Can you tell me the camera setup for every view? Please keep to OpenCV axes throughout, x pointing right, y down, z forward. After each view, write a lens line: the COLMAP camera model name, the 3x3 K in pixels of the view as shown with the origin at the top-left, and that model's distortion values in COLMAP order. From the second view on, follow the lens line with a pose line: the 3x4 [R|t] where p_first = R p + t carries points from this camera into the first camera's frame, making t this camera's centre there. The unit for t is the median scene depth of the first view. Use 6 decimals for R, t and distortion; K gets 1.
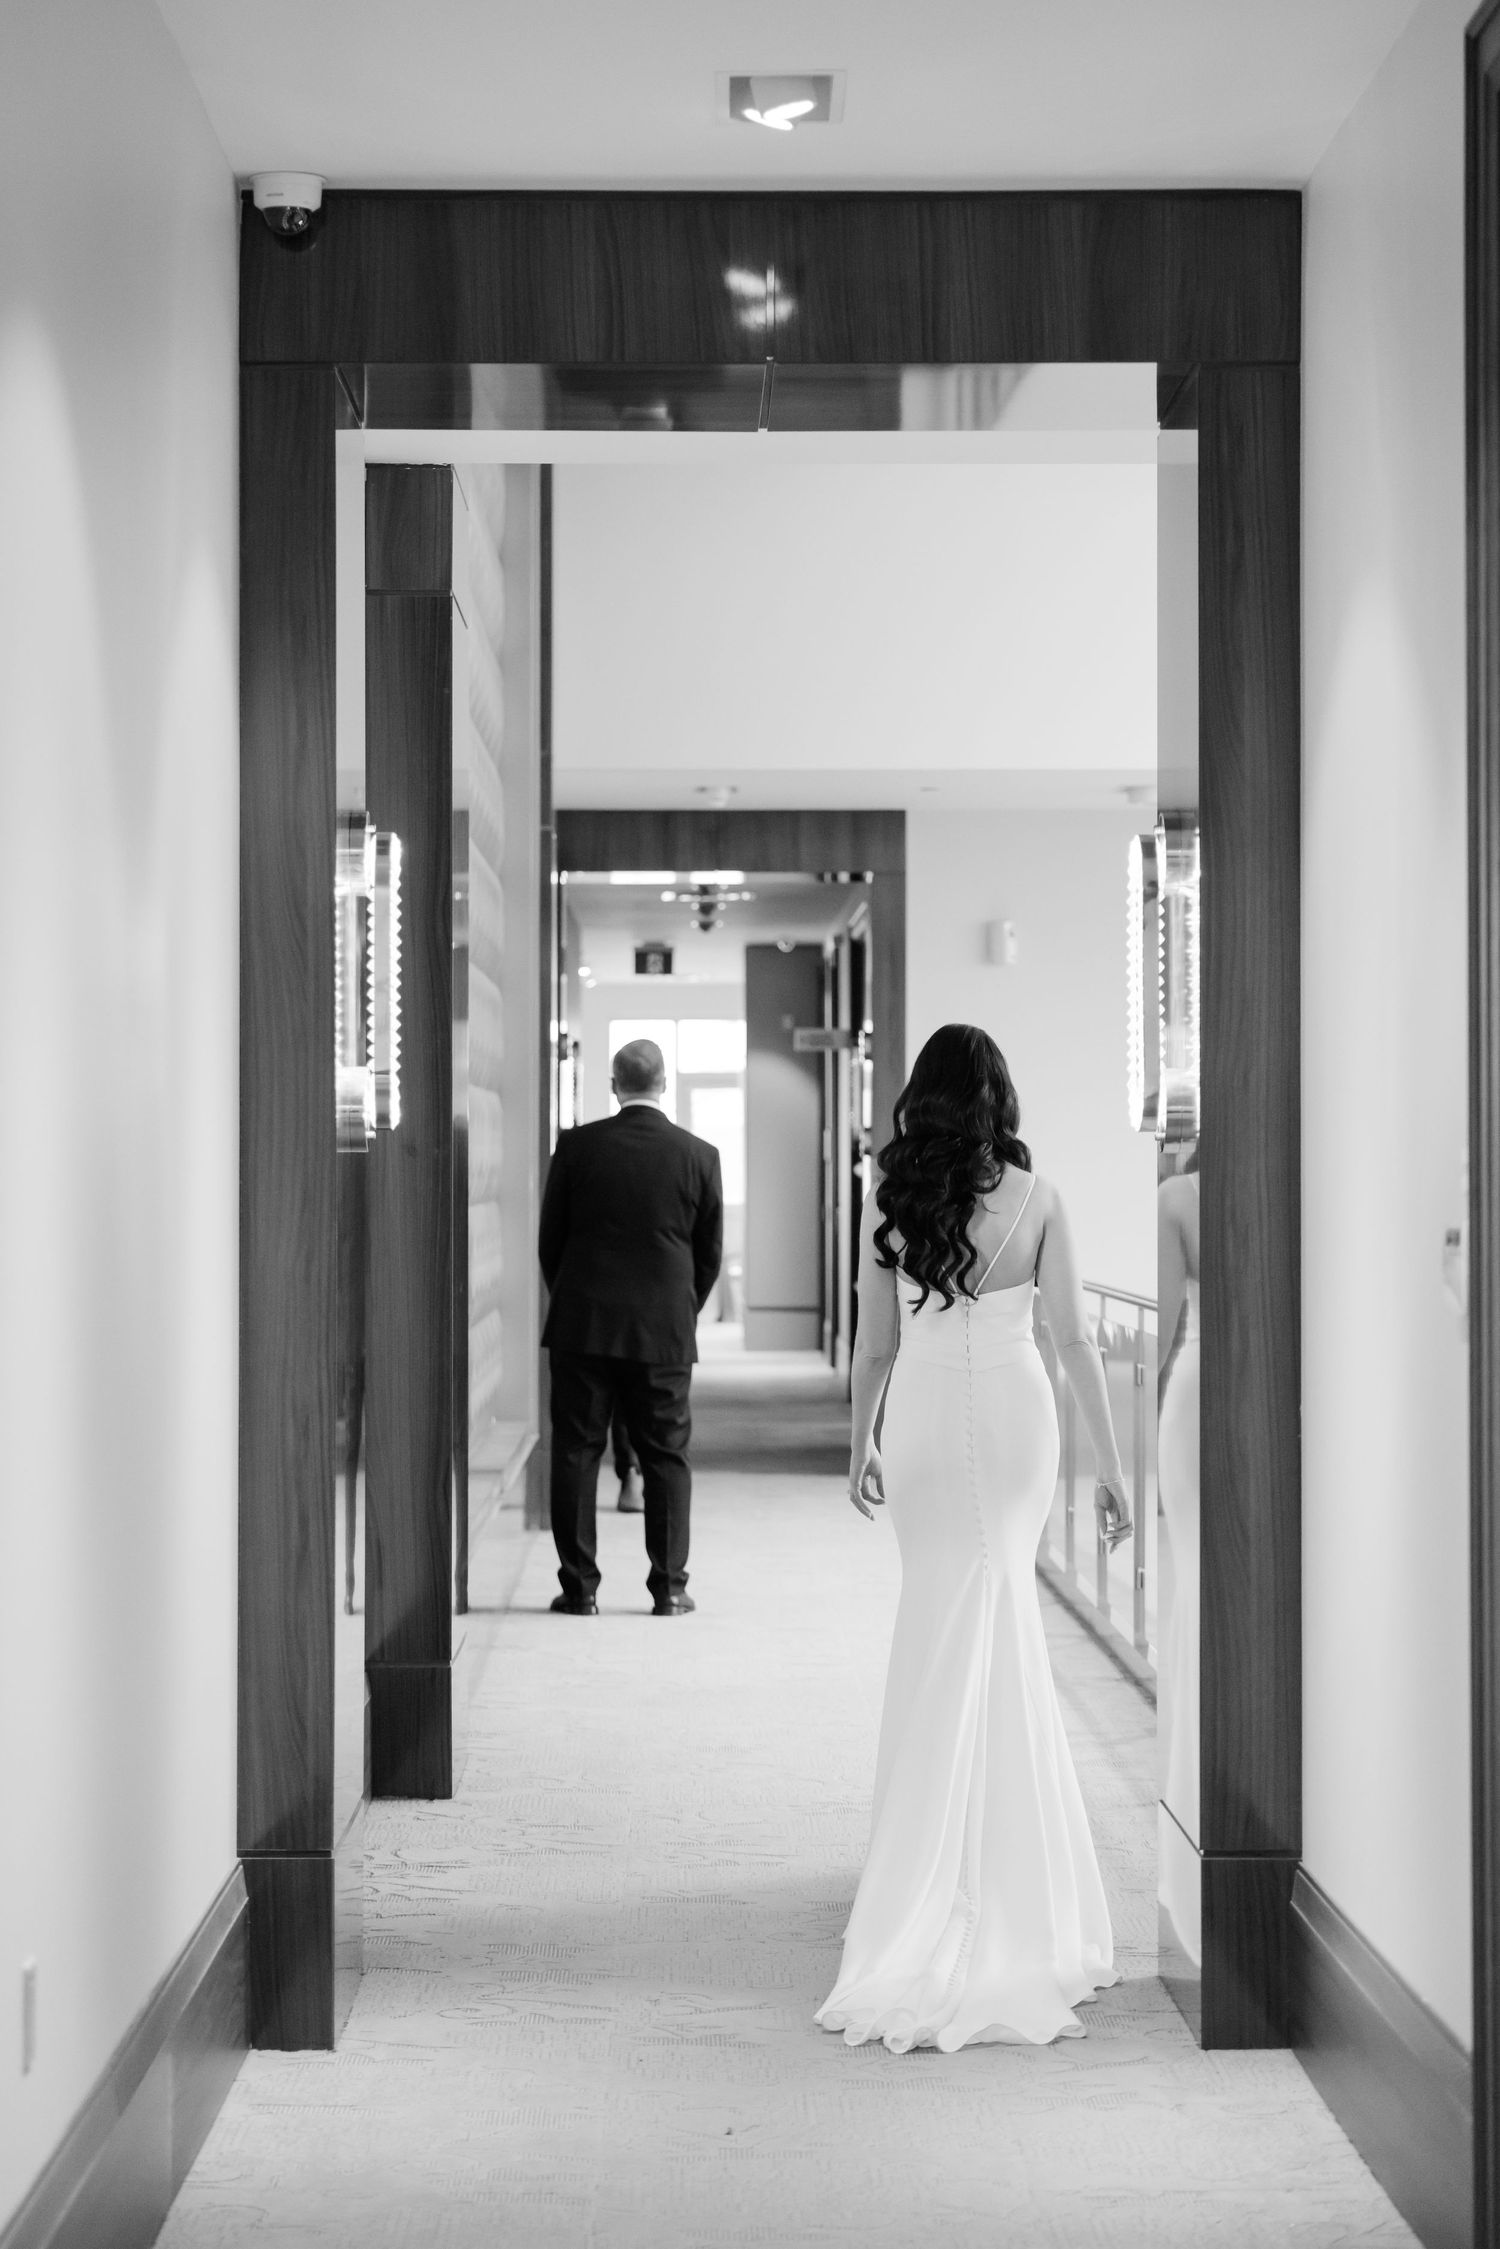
lens RADIAL K [[4607.1, 0, 750.0], [0, 4607.1, 1124.5], [0, 0, 1]] dist [0.065174, -0.077778]
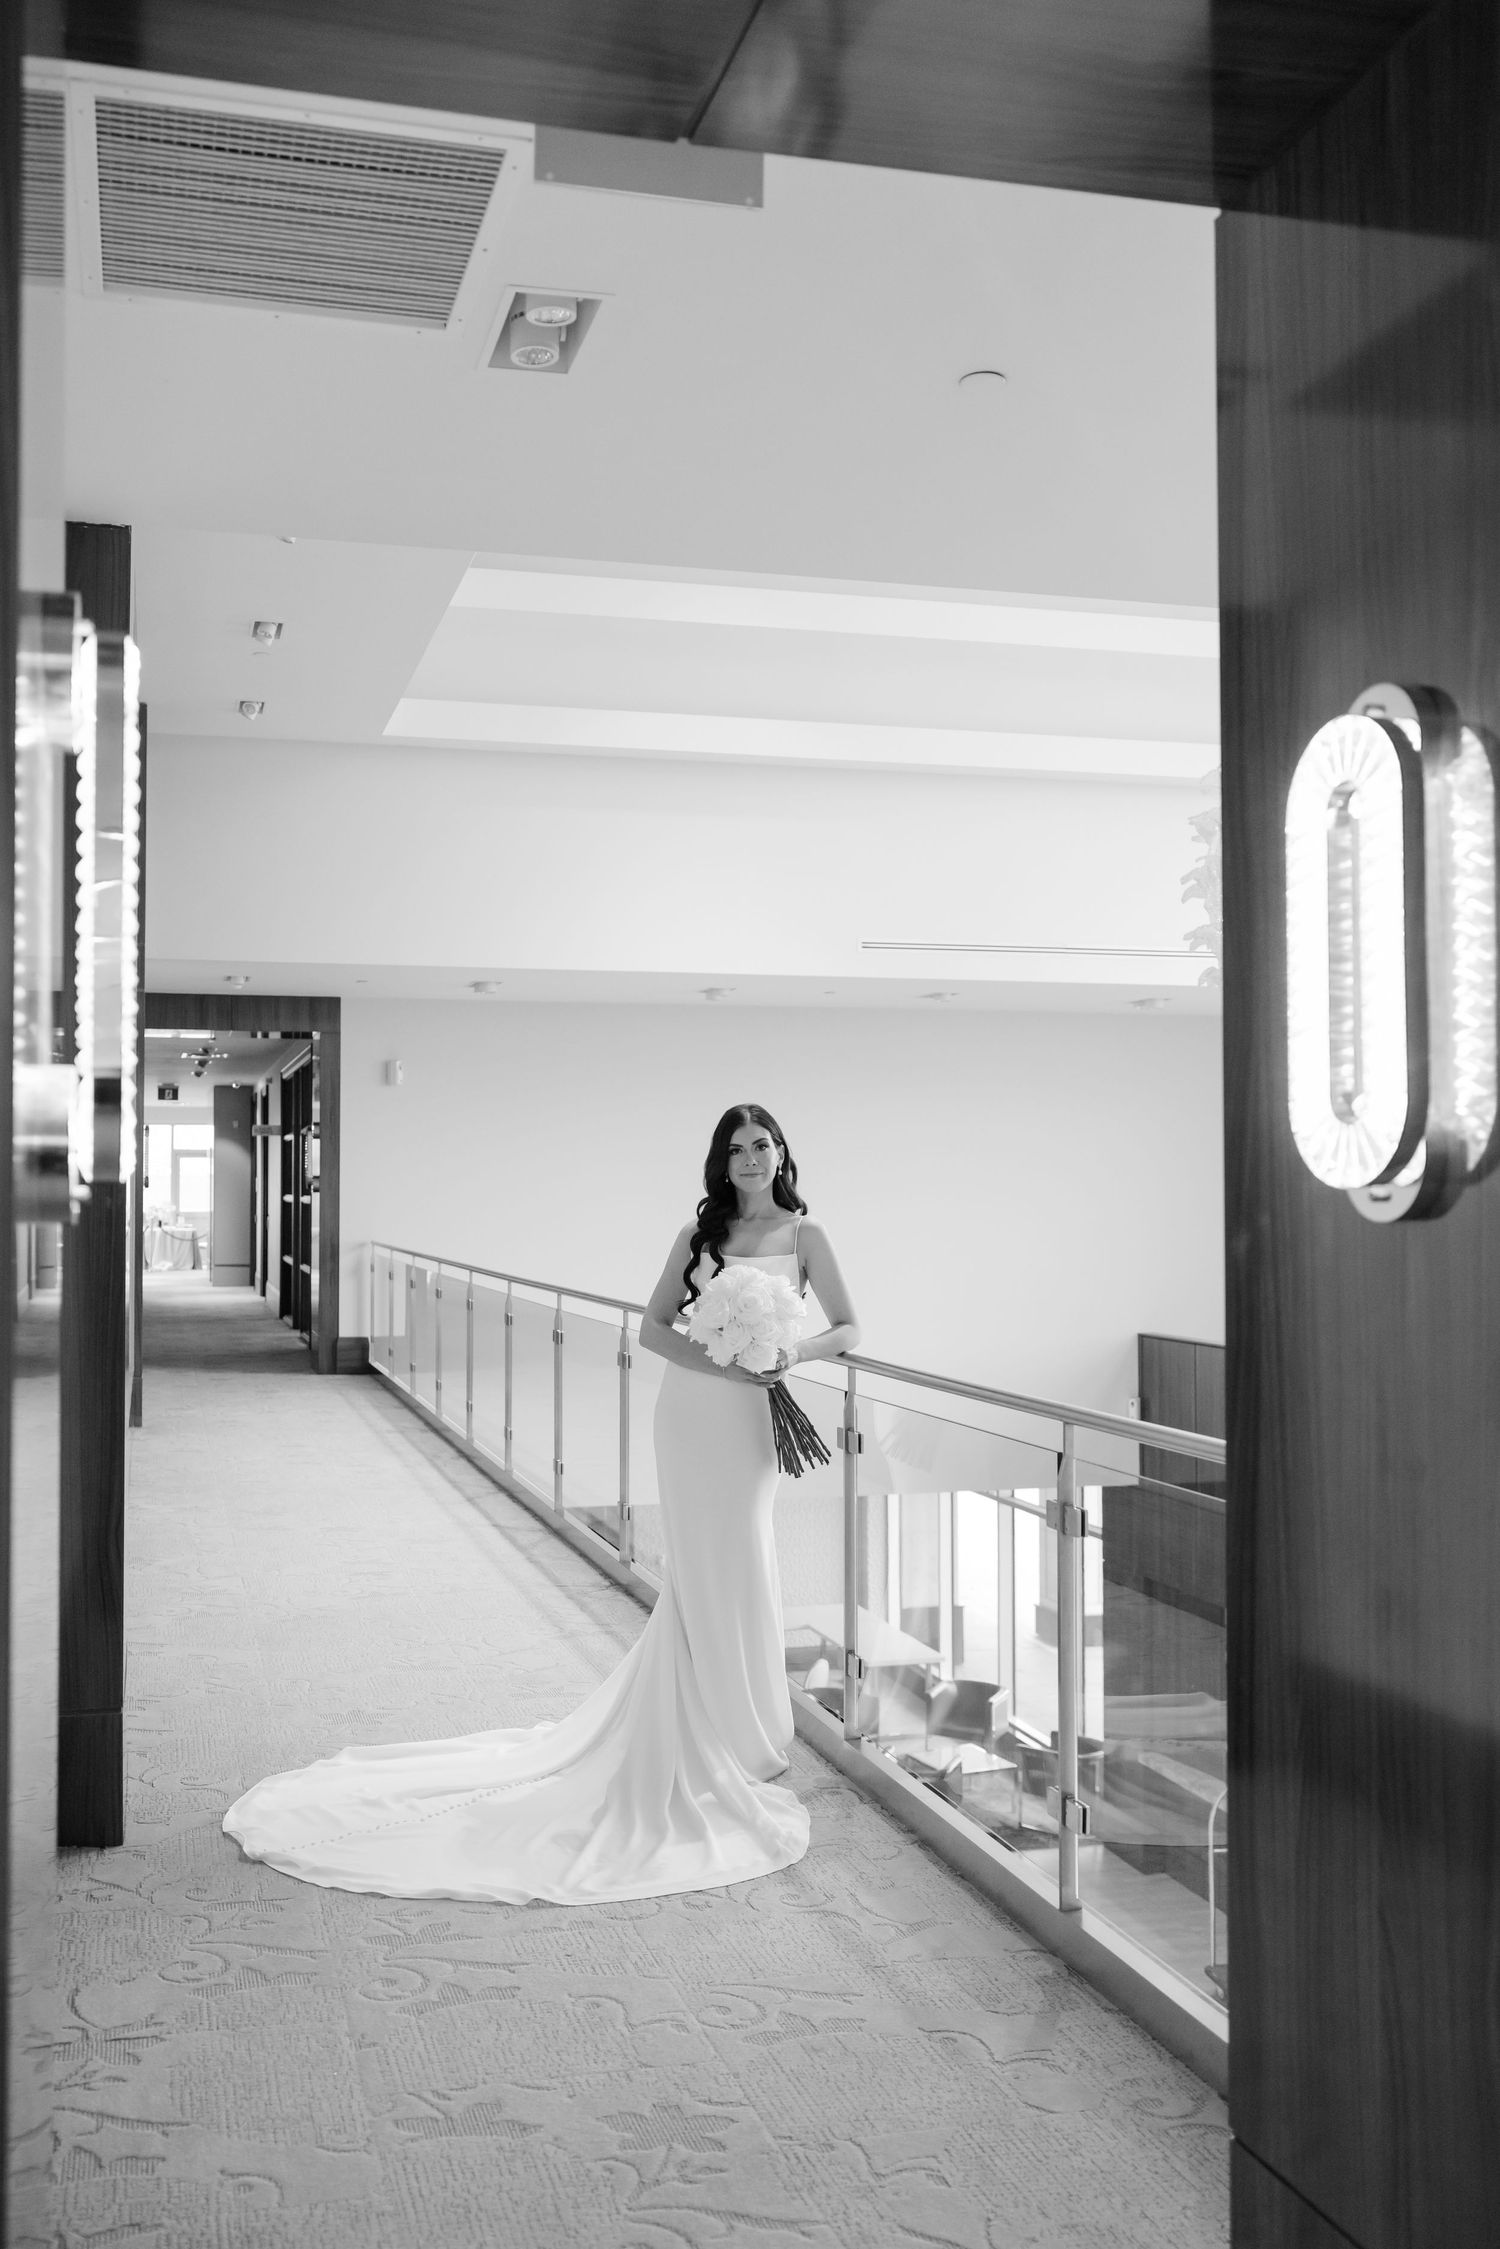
lens RADIAL K [[1876.2, 0, 600.9], [0, 1876.2, 1135.0], [0, 0, 1]] dist [-0.007561, 0.003910]
pose [[0.976002, 0.006656, 0.217662, -0.025101], [-0.002012, 0.999766, -0.021552, 0.000115], [-0.217754, 0.020597, 0.975786, 0.274593]]
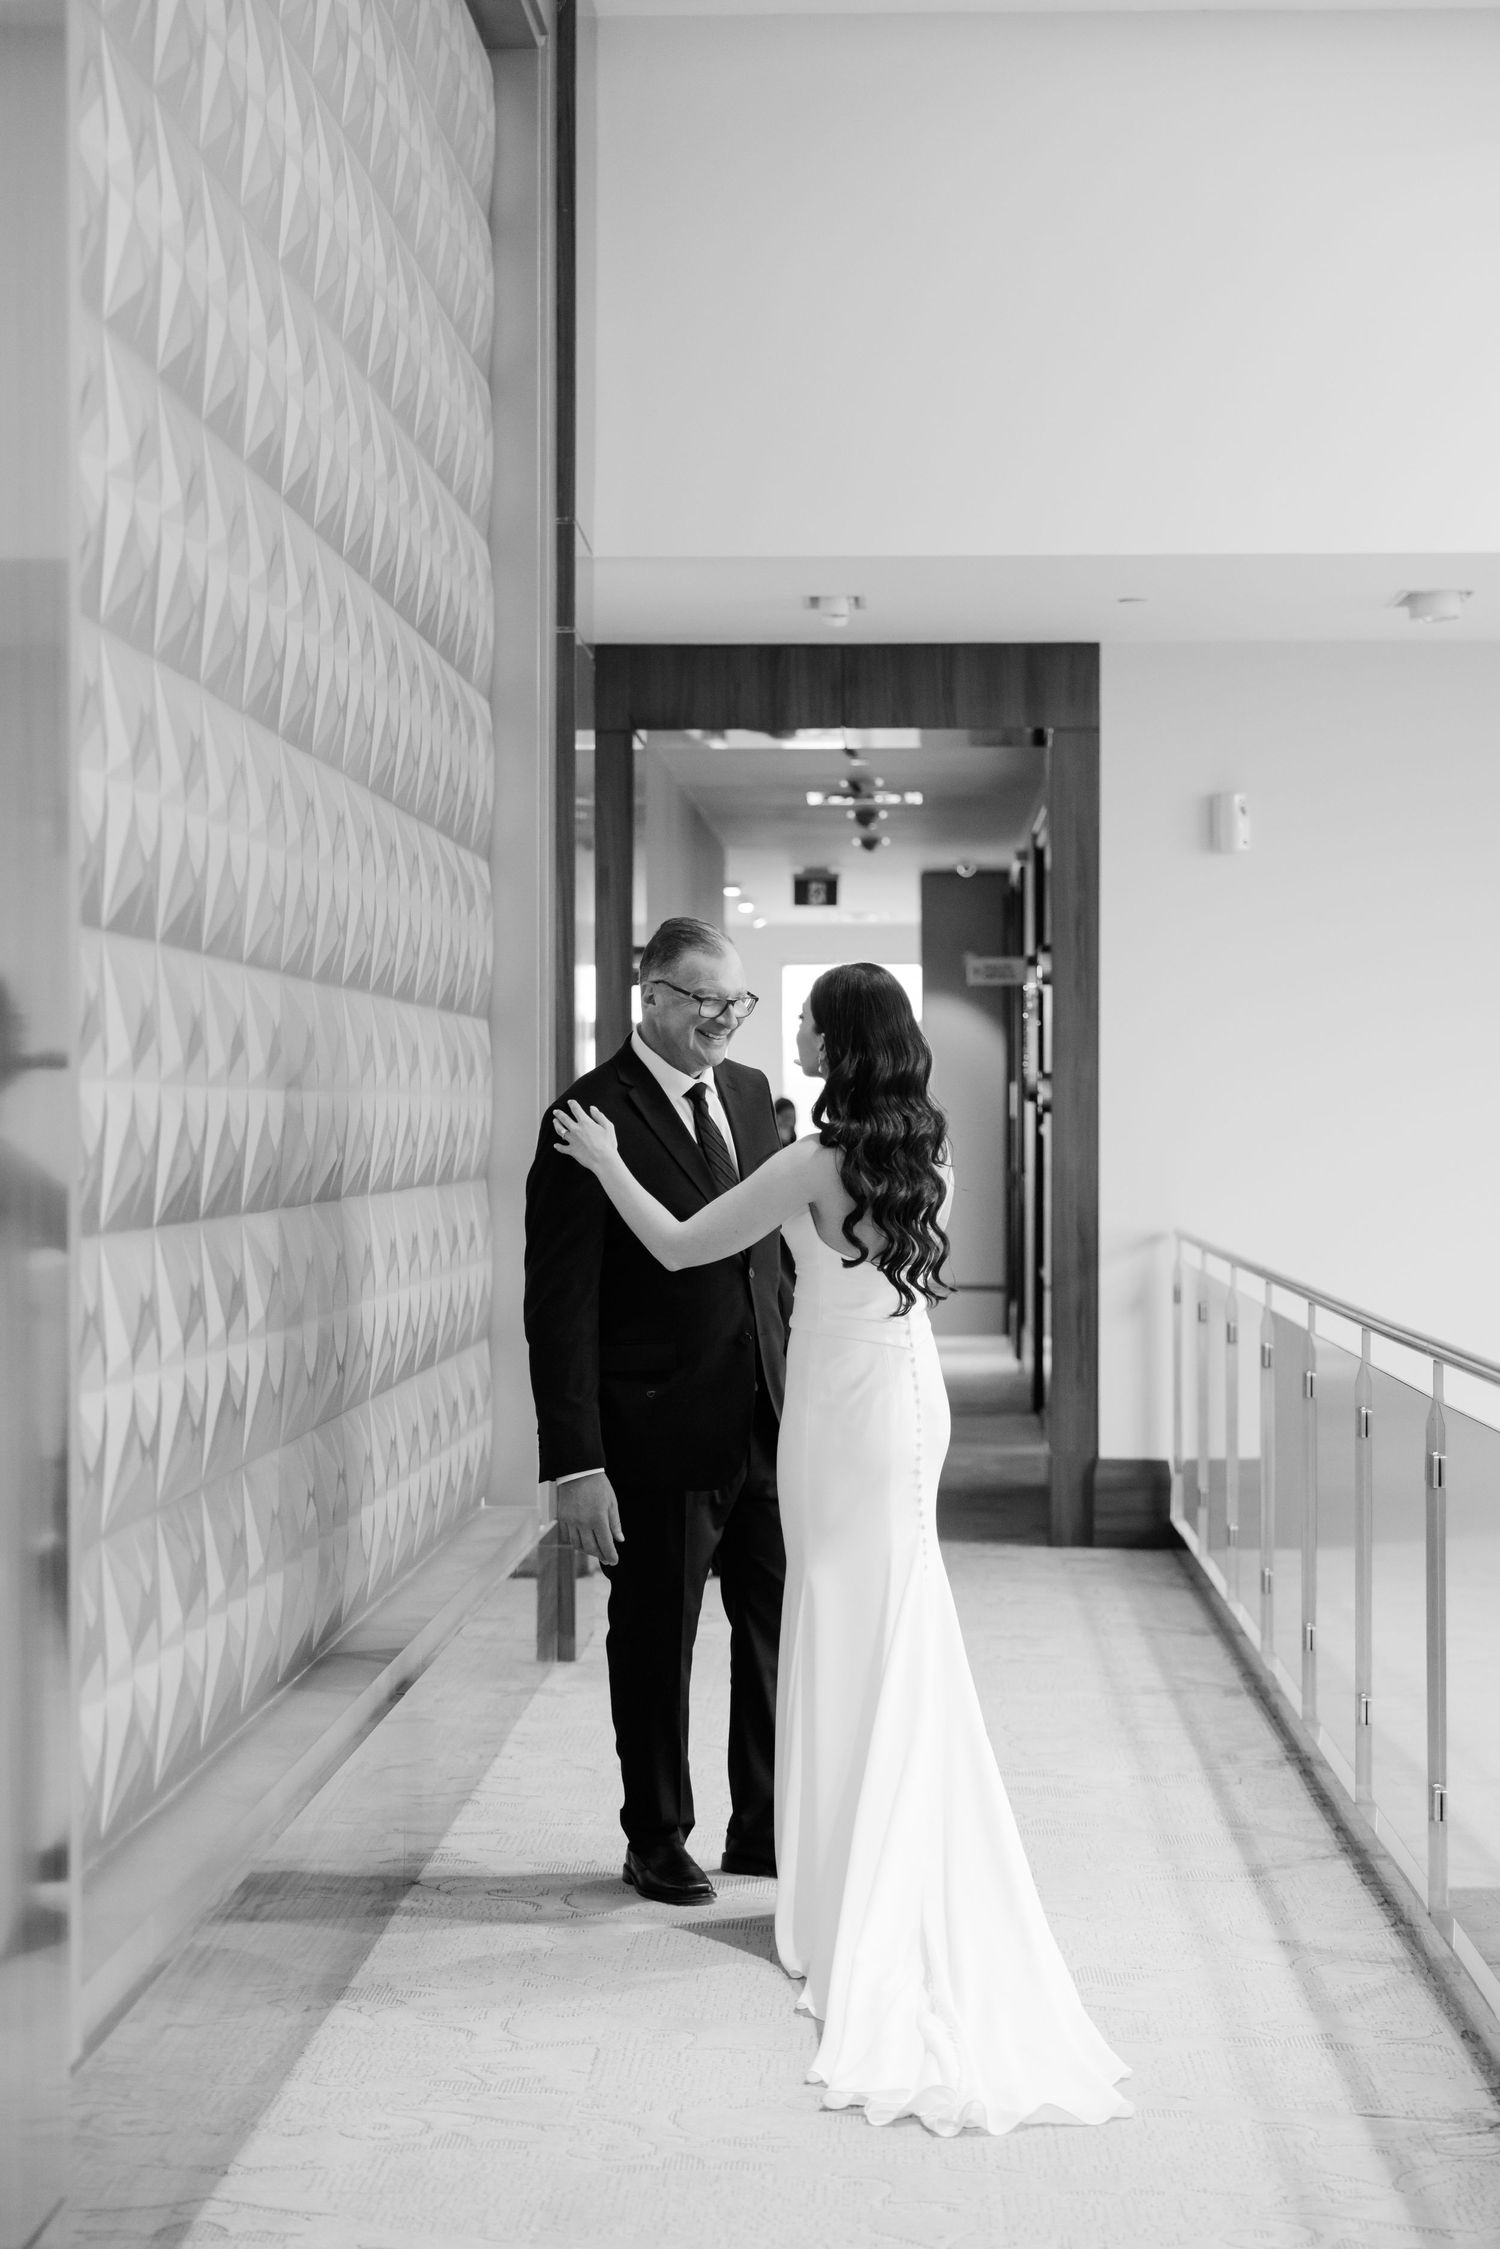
lens RADIAL K [[4338.4, 0, 773.6], [0, 4338.4, 1151.1], [0, 0, 1]] dist [0.029742, 0.215000]
pose [[0.999045, -0.000320, -0.043698, 0.012074], [0.000999, 0.999879, 0.015511, 0.002177], [0.043687, -0.015540, 0.998924, 0.303245]]
